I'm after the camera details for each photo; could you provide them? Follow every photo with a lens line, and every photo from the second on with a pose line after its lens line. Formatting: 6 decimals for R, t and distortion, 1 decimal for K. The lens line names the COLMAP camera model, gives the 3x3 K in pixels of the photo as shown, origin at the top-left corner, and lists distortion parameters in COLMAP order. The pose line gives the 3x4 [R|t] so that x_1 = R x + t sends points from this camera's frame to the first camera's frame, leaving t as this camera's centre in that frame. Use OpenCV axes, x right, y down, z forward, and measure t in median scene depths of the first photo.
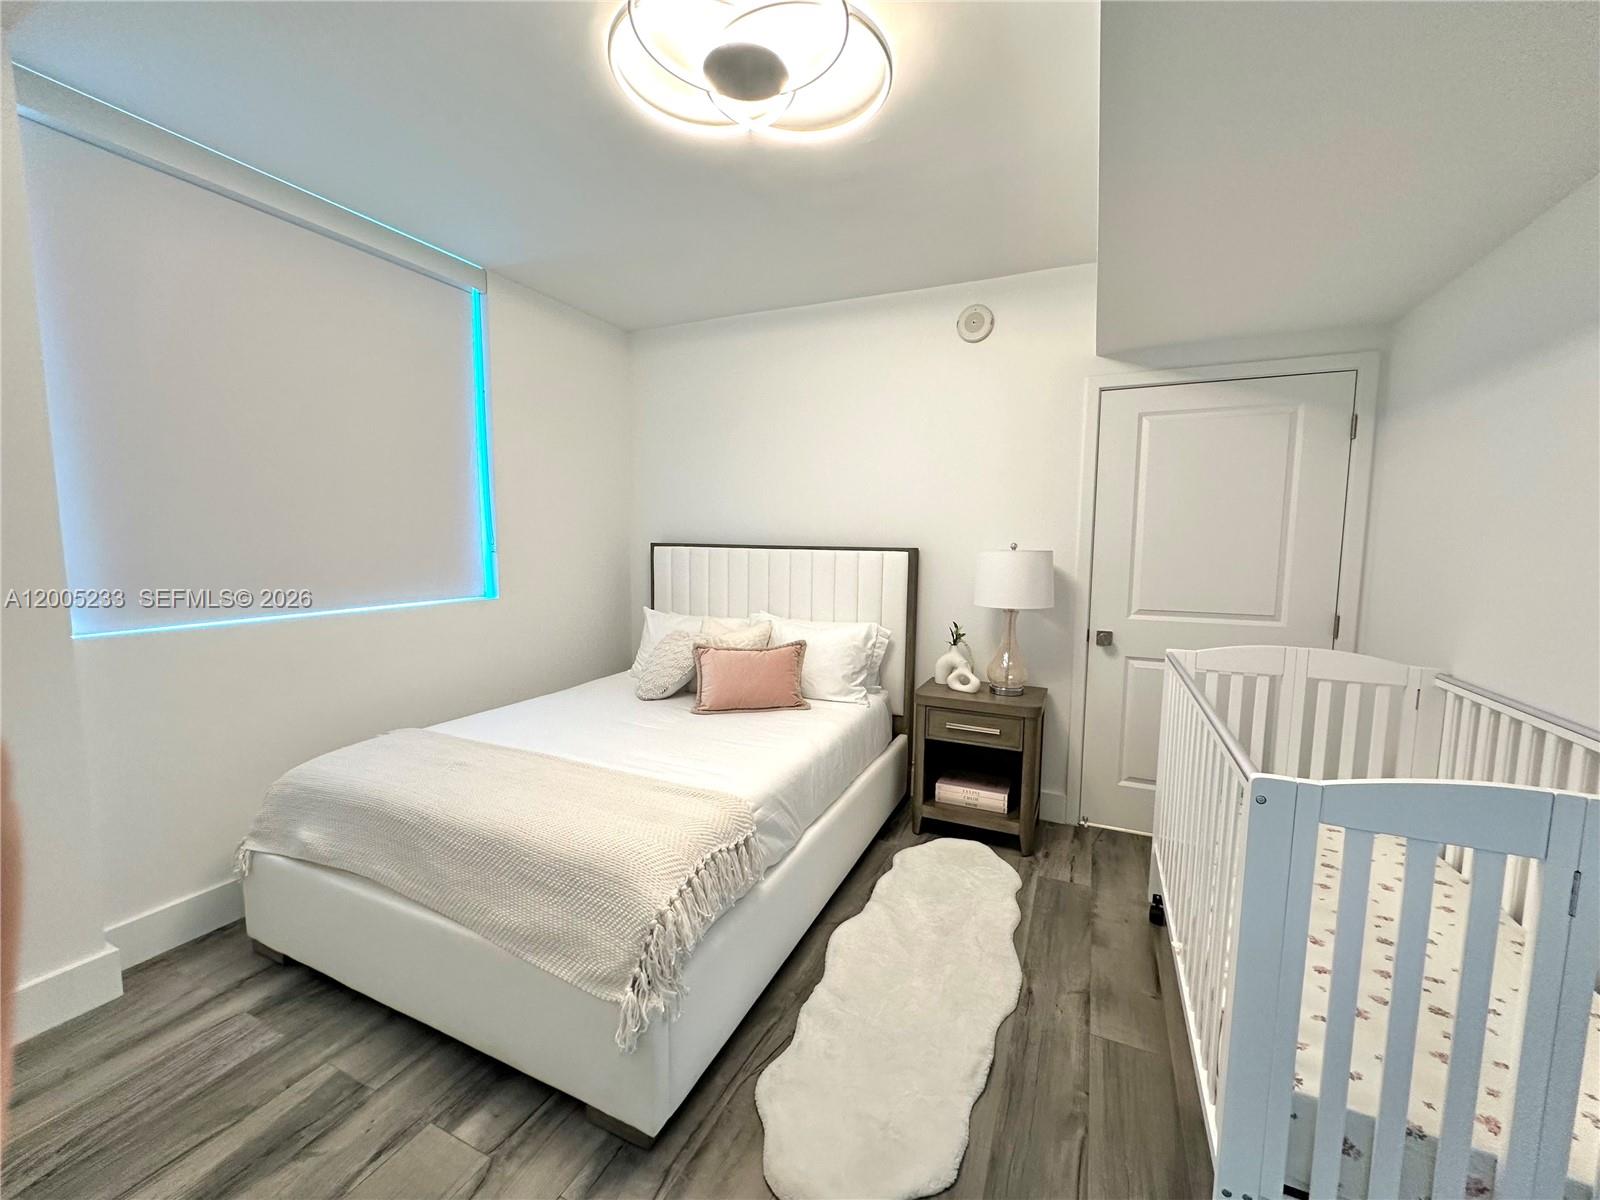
lens RADIAL K [[637.7, 0, 793.3], [0, 637.7, 599.4], [0, 0, 1]] dist [-0.001387, 0.000513]
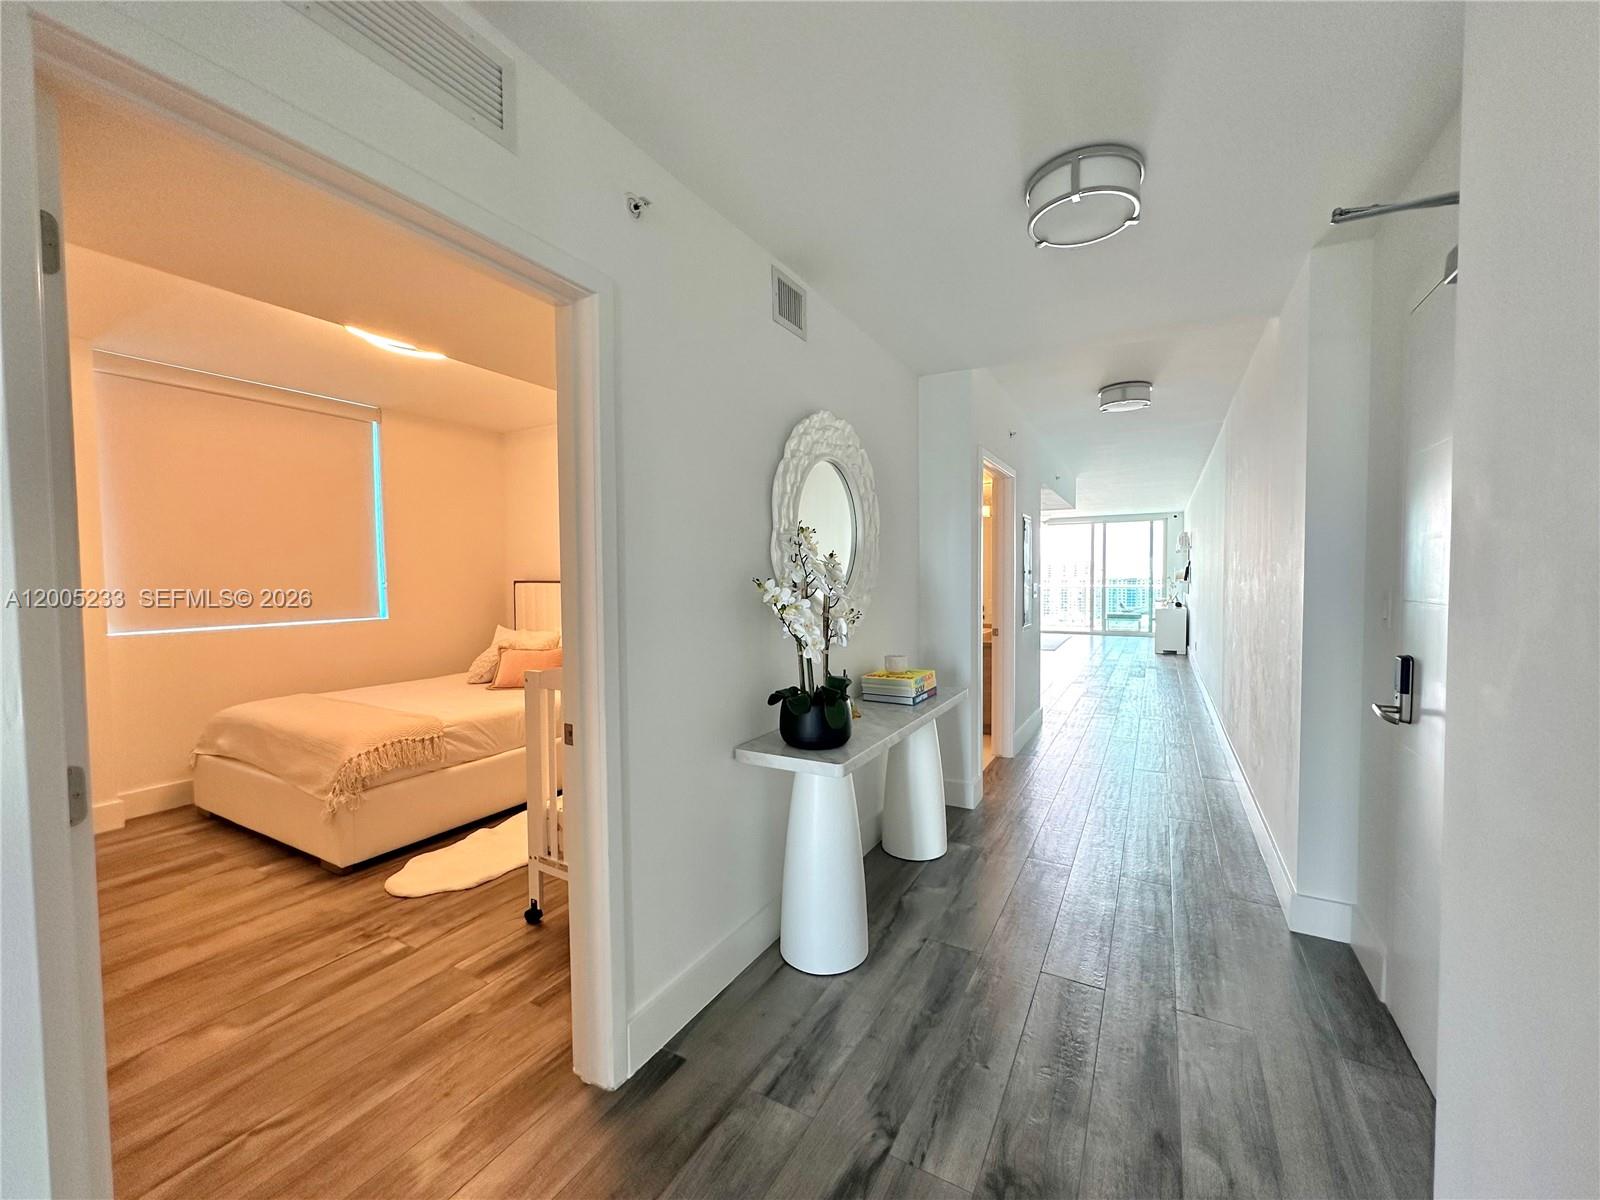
lens RADIAL K [[637.7, 0, 800.6], [0, 637.7, 602.8], [0, 0, 1]] dist [-0.001387, 0.000513]
pose [[0.996966, -0.012521, -0.076820, 1.063728], [0.008441, 0.998547, -0.053215, 0.083751], [0.077374, 0.052405, 0.995624, -0.730302]]
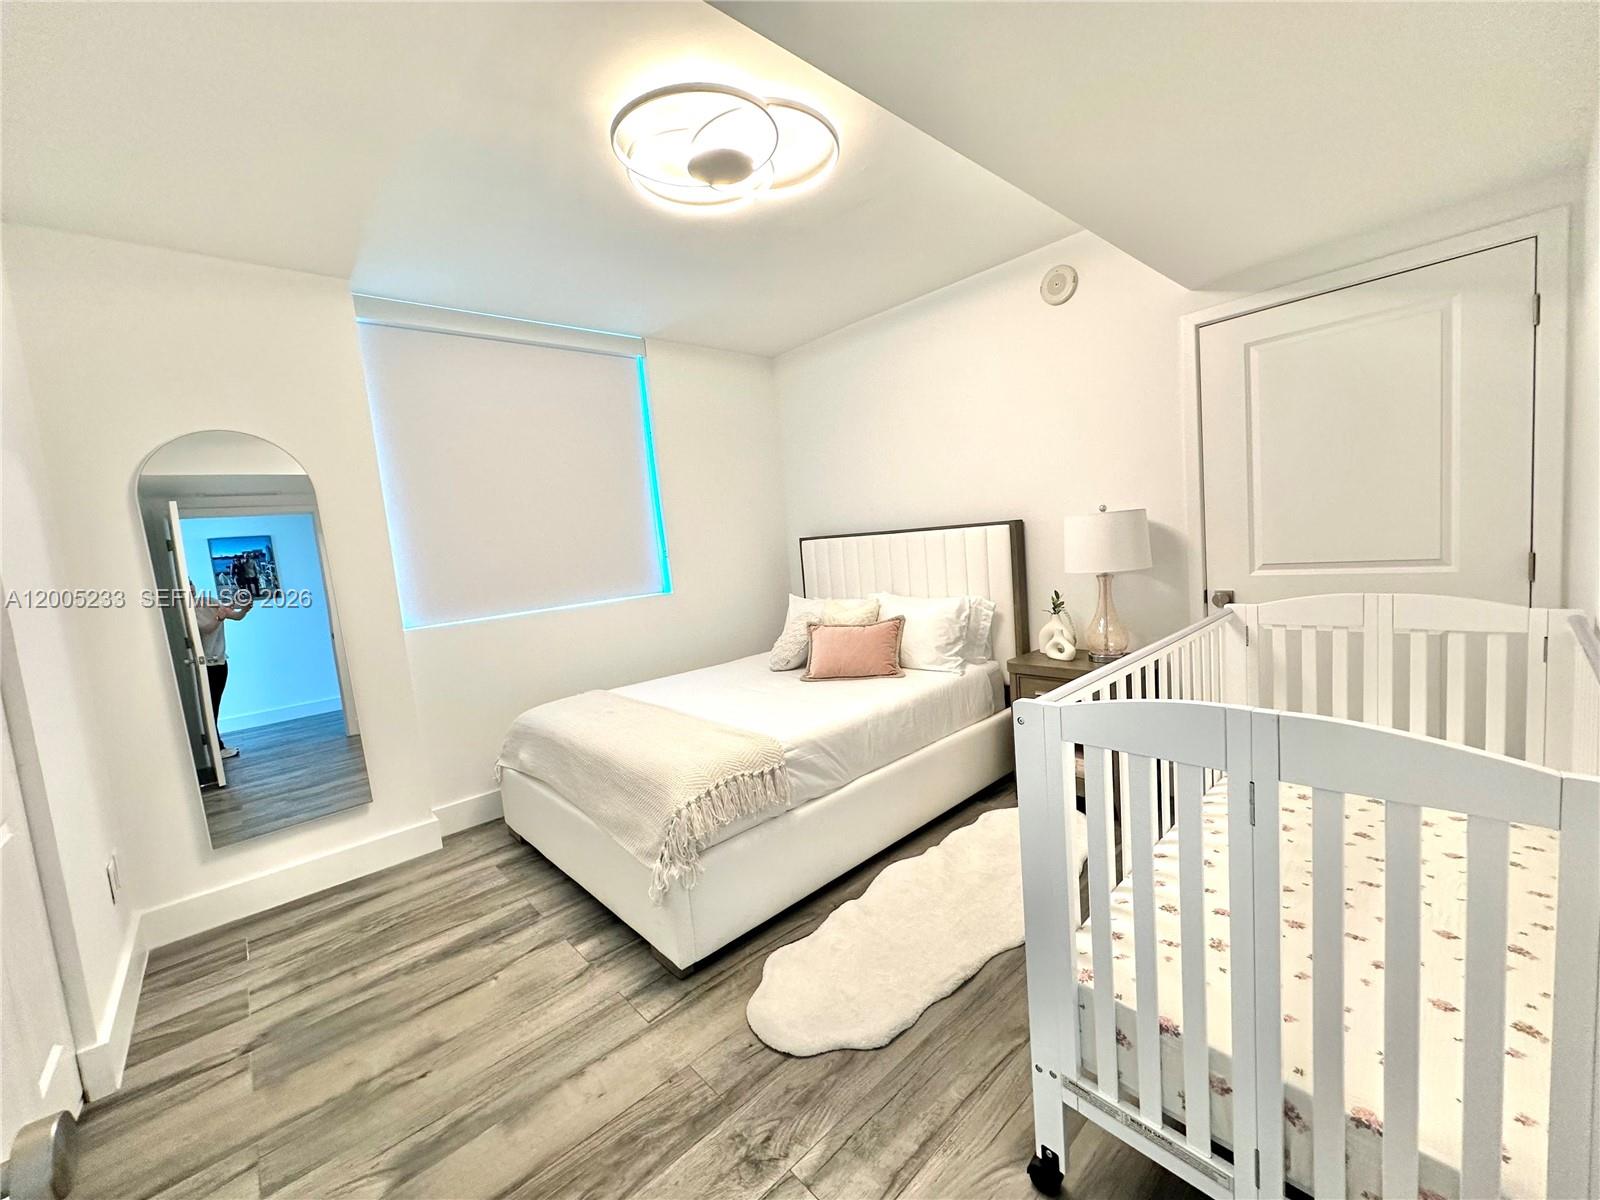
lens RADIAL K [[637.7, 0, 795.0], [0, 637.7, 599.5], [0, 0, 1]] dist [-0.001387, 0.000513]
pose [[0.915510, -0.053399, -0.398736, 0.450988], [0.059493, 0.998224, 0.002915, 0.036422], [0.397873, -0.026391, 0.917061, -0.115563]]
